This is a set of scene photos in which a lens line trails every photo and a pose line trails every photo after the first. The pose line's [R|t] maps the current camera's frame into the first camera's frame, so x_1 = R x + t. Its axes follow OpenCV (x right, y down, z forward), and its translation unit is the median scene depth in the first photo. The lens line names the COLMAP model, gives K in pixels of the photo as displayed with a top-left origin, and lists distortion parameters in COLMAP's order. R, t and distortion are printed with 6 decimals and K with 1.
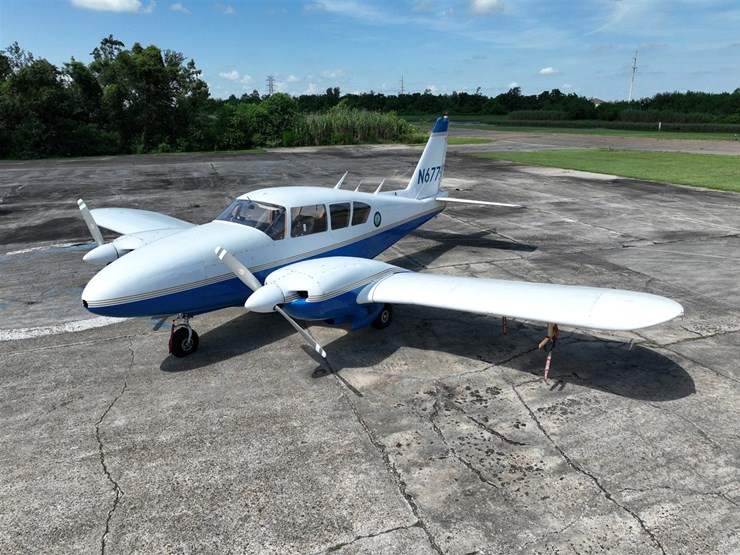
lens RADIAL K [[522.4, 0, 369.8], [0, 522.4, 276.3], [0, 0, 1]] dist [0.000804, 0.017389]
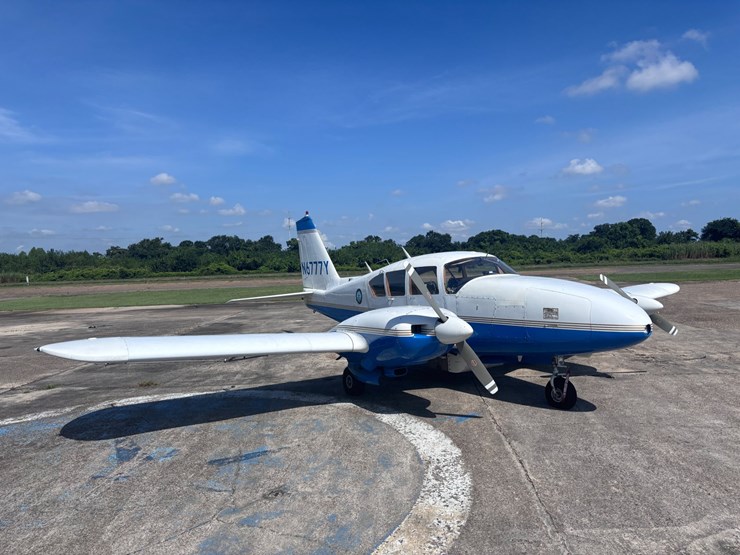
lens RADIAL K [[558.5, 0, 372.4], [0, 558.5, 268.3], [0, 0, 1]] dist [0.045955, -0.050205]
pose [[0.386089, -0.021305, 0.922216, -1.292843], [0.309265, 0.944864, -0.107646, -0.073734], [-0.869075, 0.326770, 0.371390, 0.786462]]
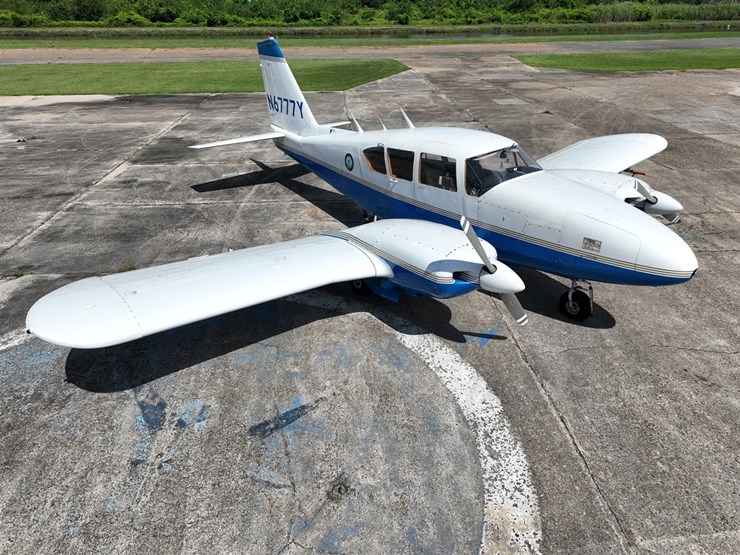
lens RADIAL K [[522.4, 0, 369.8], [0, 522.4, 276.3], [0, 0, 1]] dist [0.000804, 0.017389]
pose [[0.266716, -0.437579, 0.858713, -1.145868], [0.293909, 0.885476, 0.359929, -0.339095], [-0.917867, 0.156385, 0.364779, 0.915963]]
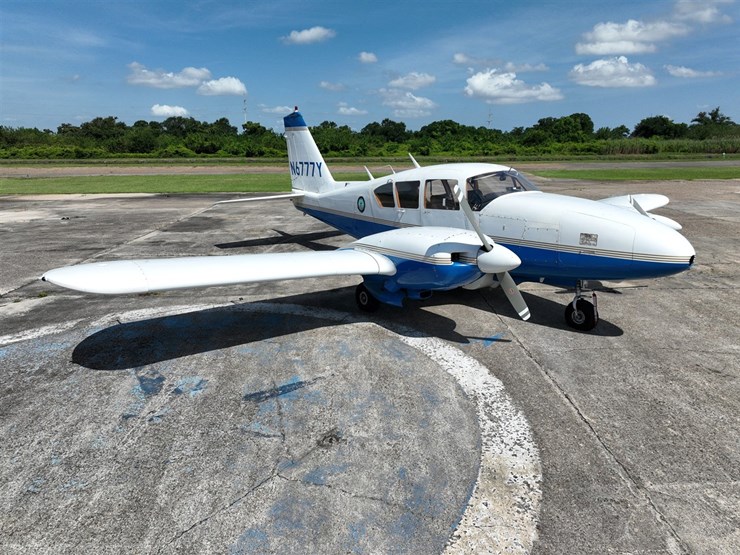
lens RADIAL K [[522.4, 0, 369.8], [0, 522.4, 276.3], [0, 0, 1]] dist [0.000804, 0.017389]
pose [[0.310970, -0.227174, 0.922870, -1.221292], [0.290808, 0.947185, 0.135169, -0.162784], [-0.904836, 0.226344, 0.360610, 0.916449]]
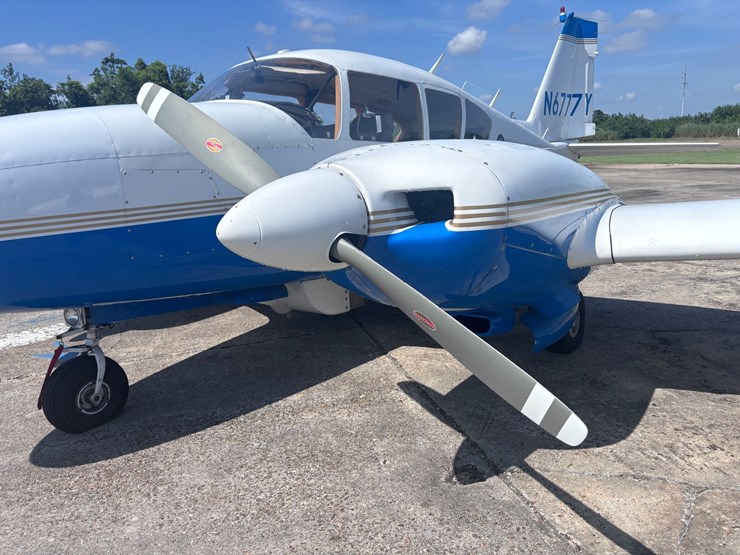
lens RADIAL K [[560.7, 0, 365.2], [0, 560.7, 277.8], [0, 0, 1]] dist [0.057385, -0.075621]
pose [[0.997936, -0.030618, -0.056448, -0.114408], [0.026115, 0.996544, -0.078856, 0.073795], [0.058667, 0.077220, 0.995287, 0.546427]]
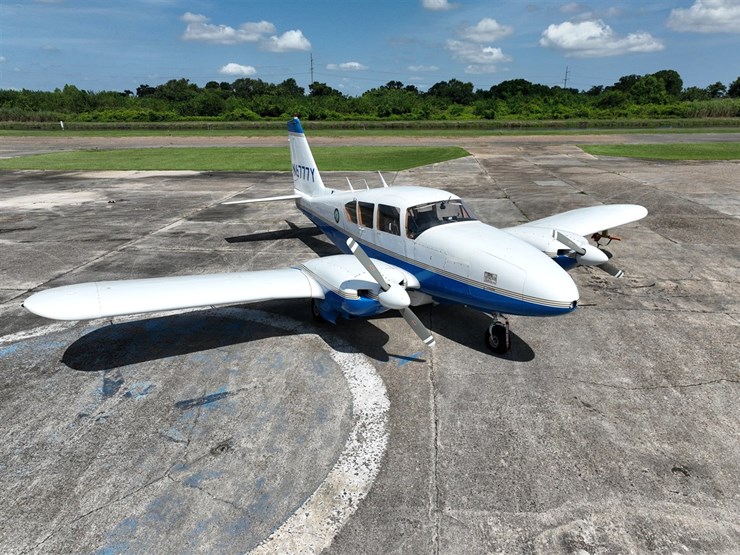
lens RADIAL K [[522.4, 0, 369.8], [0, 522.4, 276.3], [0, 0, 1]] dist [0.000804, 0.017389]
pose [[0.427899, -0.278796, 0.859753, -1.217780], [0.276409, 0.946027, 0.169204, -0.218415], [-0.860524, 0.165242, 0.481866, 0.648302]]
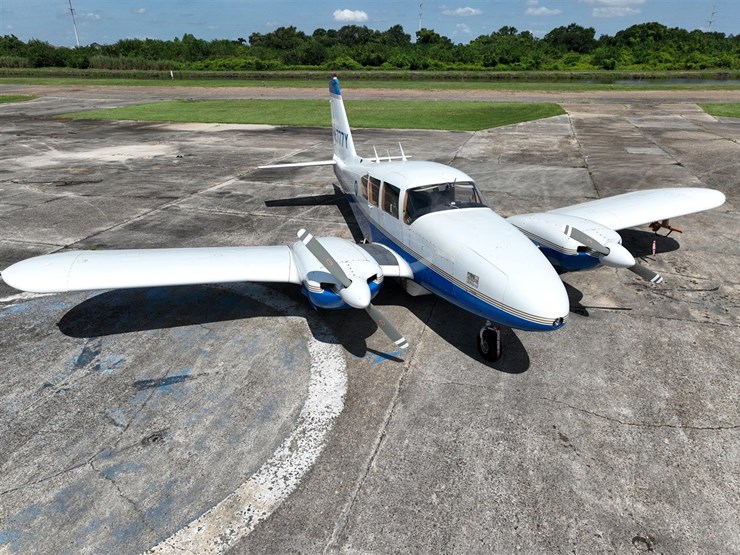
lens RADIAL K [[522.4, 0, 369.8], [0, 522.4, 276.3], [0, 0, 1]] dist [0.000804, 0.017389]
pose [[0.593708, -0.313423, 0.741132, -1.040783], [0.244894, 0.947715, 0.204606, -0.210675], [-0.766510, 0.060023, 0.639421, 0.524745]]
